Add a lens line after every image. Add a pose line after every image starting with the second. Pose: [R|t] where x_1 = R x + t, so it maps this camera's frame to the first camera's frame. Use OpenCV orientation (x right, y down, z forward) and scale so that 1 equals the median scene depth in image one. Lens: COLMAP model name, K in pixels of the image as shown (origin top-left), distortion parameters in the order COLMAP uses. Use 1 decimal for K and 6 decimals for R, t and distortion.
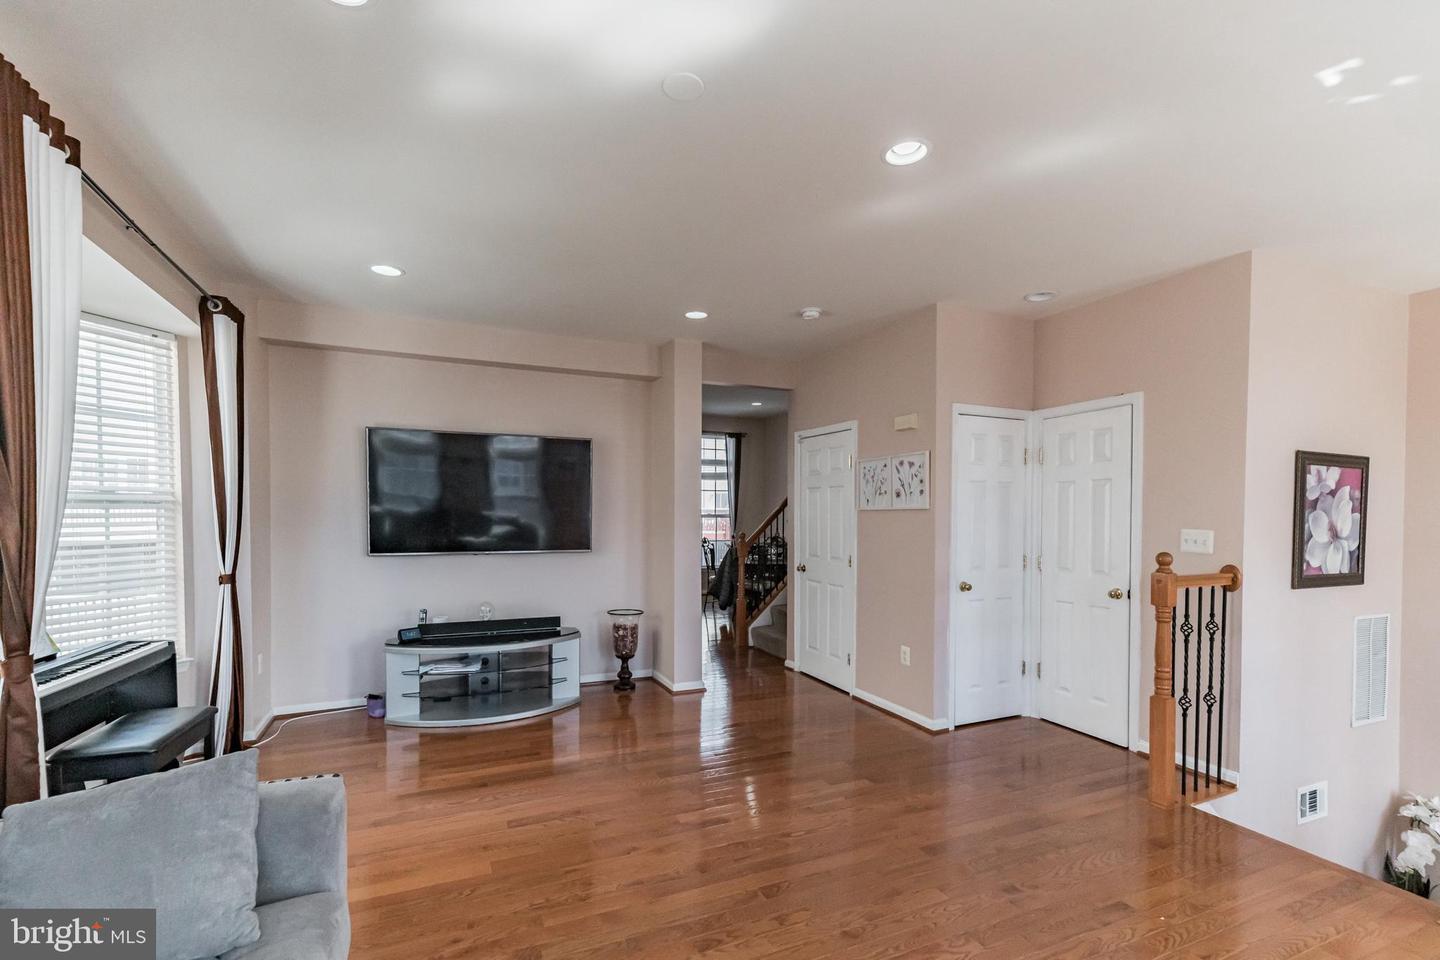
lens RADIAL K [[630.1, 0, 720.7], [0, 630.1, 508.9], [0, 0, 1]] dist [0.002233, 0.000467]
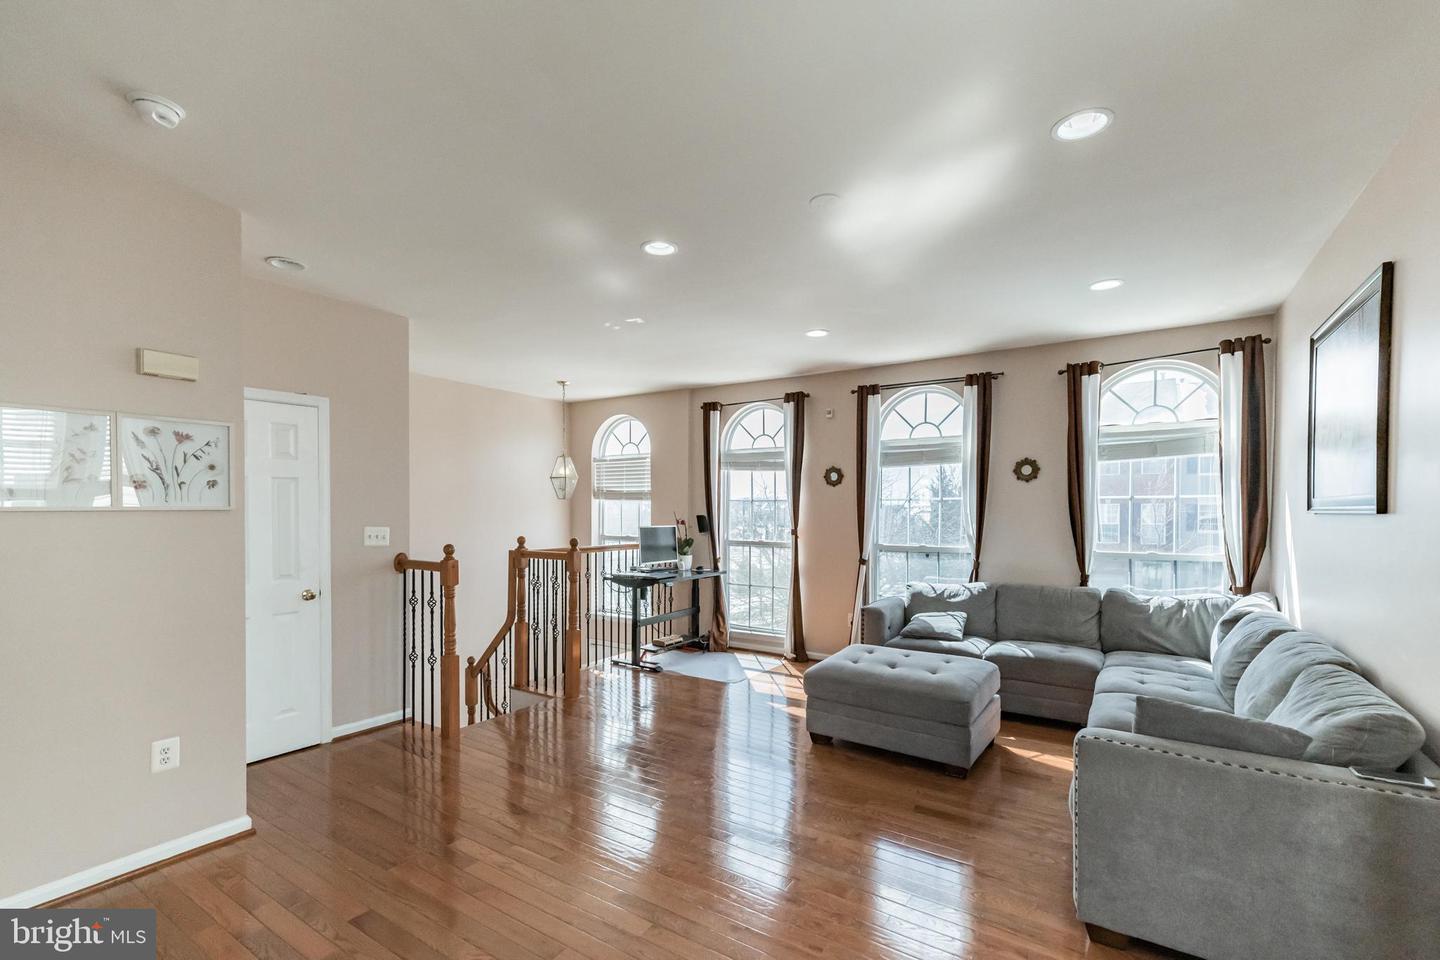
lens RADIAL K [[630.1, 0, 720.7], [0, 630.1, 508.9], [0, 0, 1]] dist [0.002233, 0.000467]
pose [[-0.528066, -0.002920, 0.849198, -0.527215], [-0.007599, 0.999970, -0.001288, -0.004298], [-0.849169, -0.007133, -0.528073, 0.928186]]
